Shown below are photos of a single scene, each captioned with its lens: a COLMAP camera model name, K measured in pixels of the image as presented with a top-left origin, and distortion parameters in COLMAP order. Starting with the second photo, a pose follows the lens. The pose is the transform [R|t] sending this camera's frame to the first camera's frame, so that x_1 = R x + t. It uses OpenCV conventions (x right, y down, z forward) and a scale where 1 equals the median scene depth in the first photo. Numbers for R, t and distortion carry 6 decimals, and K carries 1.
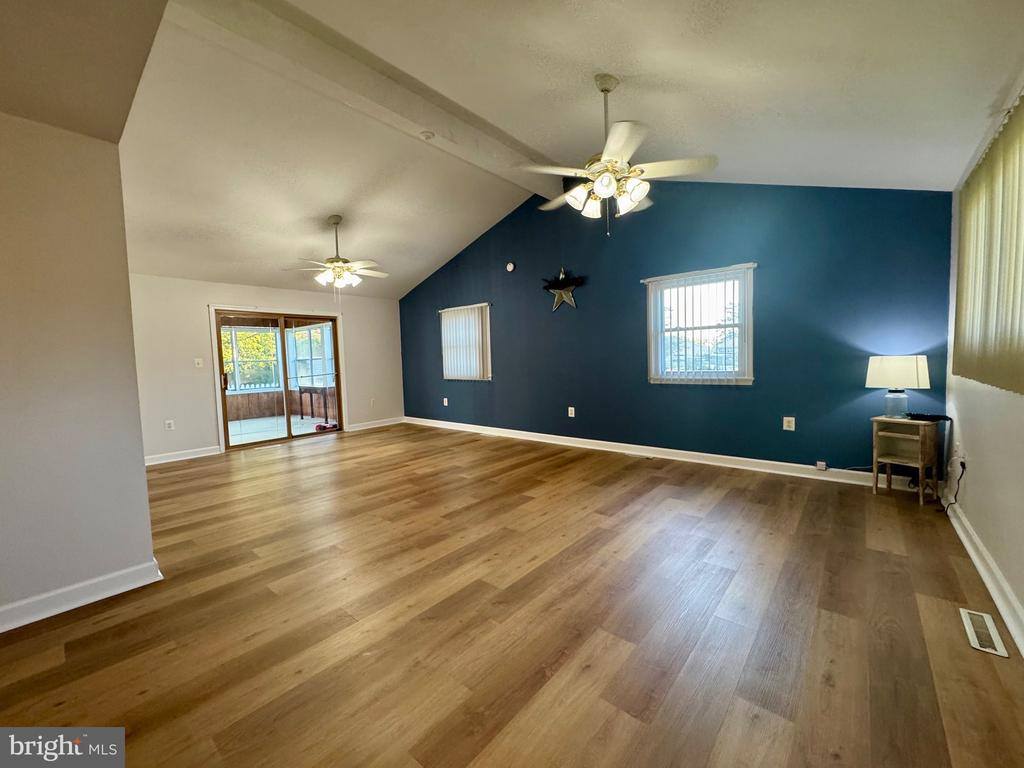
lens RADIAL K [[406.1, 0, 508.7], [0, 406.1, 382.5], [0, 0, 1]] dist [-0.002290, -0.000303]
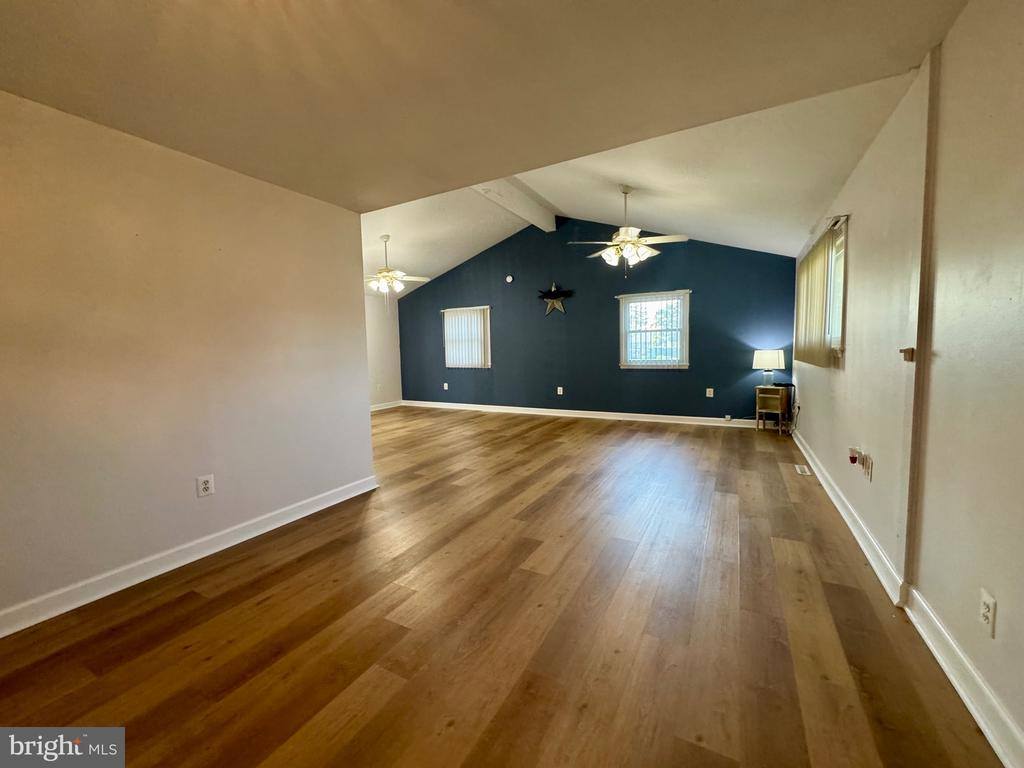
lens RADIAL K [[406.1, 0, 508.7], [0, 406.1, 382.5], [0, 0, 1]] dist [-0.002290, -0.000303]
pose [[0.979017, -0.008758, 0.203589, -0.442144], [0.005373, 0.999838, 0.017173, 0.033280], [-0.203707, -0.015719, 0.978906, -0.432143]]
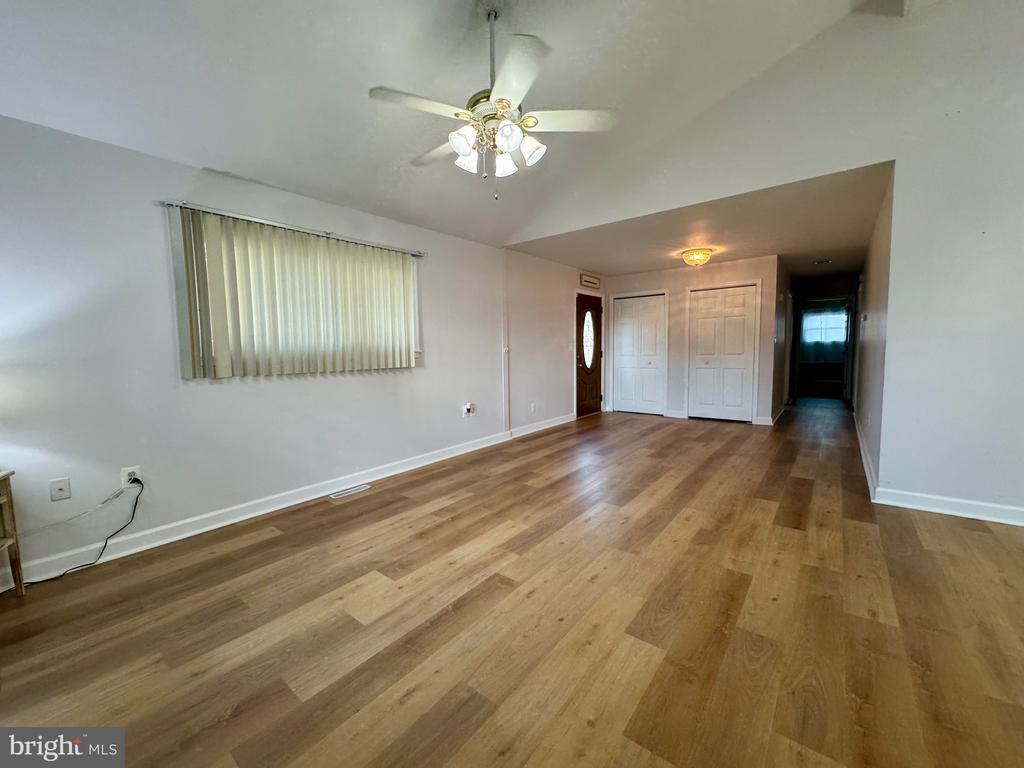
lens RADIAL K [[406.1, 0, 508.7], [0, 406.1, 382.5], [0, 0, 1]] dist [-0.002290, -0.000303]
pose [[-0.998072, 0.052641, -0.032873, 0.203800], [0.047399, 0.988472, 0.143790, -0.083143], [0.040063, 0.141955, -0.989062, 1.412802]]
